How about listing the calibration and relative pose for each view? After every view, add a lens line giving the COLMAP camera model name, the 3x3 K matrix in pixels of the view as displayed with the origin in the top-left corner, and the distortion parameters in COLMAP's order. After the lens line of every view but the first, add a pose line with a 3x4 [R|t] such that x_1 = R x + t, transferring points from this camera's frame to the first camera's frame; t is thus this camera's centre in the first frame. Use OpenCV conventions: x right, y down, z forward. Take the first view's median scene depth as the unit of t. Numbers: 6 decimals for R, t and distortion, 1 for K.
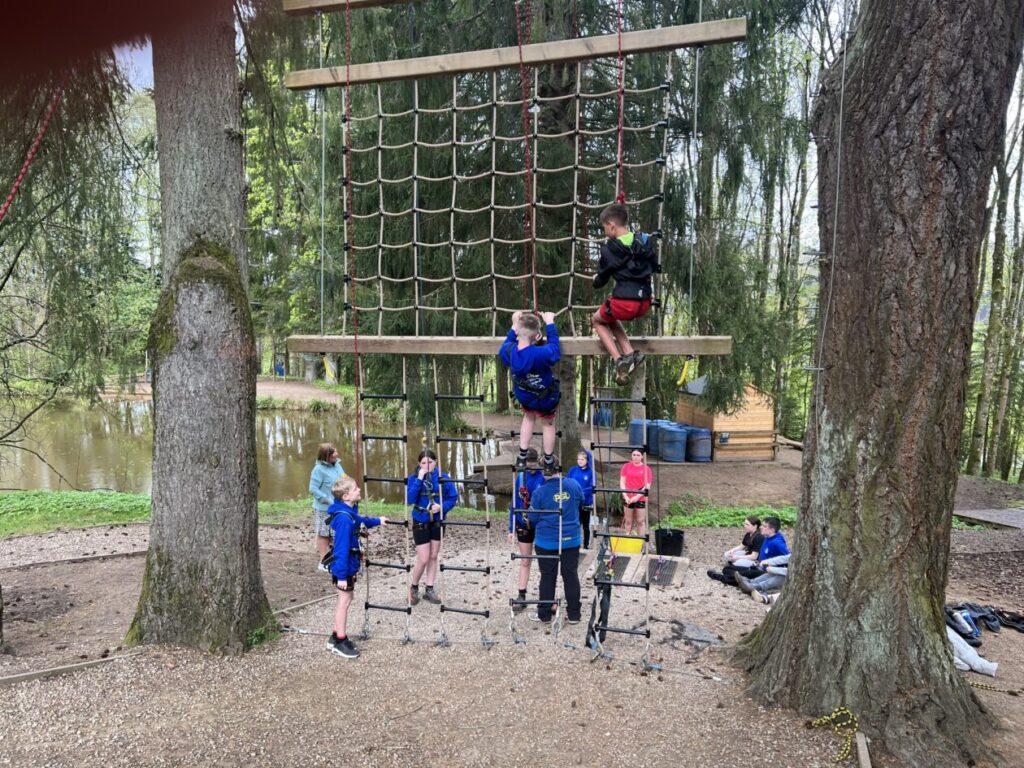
lens RADIAL K [[767.5, 0, 510.3], [0, 767.5, 390.9], [0, 0, 1]] dist [0.047780, -0.047356]
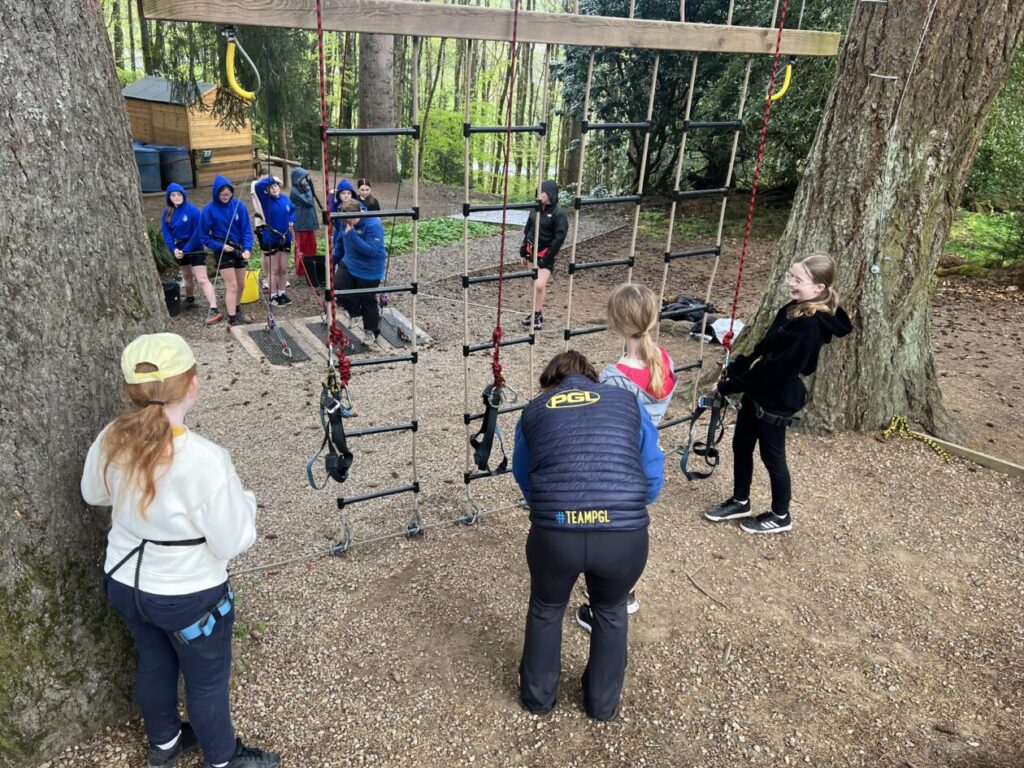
lens RADIAL K [[767.5, 0, 514.0], [0, 767.5, 383.6], [0, 0, 1]] dist [0.050060, -0.049928]
pose [[0.666644, -0.263736, 0.697158, -0.547237], [0.002871, 0.936212, 0.351425, -0.012243], [-0.745371, -0.232273, 0.624877, 0.597564]]
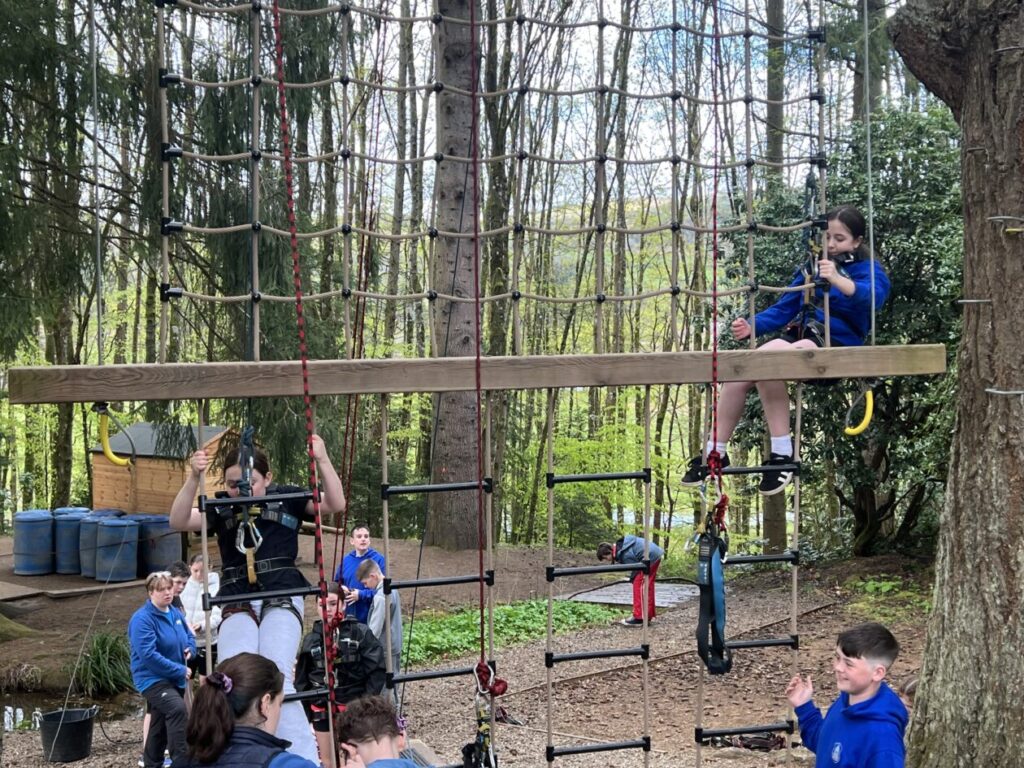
lens RADIAL K [[1279.9, 0, 517.8], [0, 1279.9, 379.3], [0, 0, 1]] dist [0.178664, -0.490206]
pose [[0.767166, -0.028803, 0.640802, -0.569206], [0.060848, 0.997754, -0.028000, -0.030203], [-0.638556, 0.060472, 0.767196, 0.363999]]
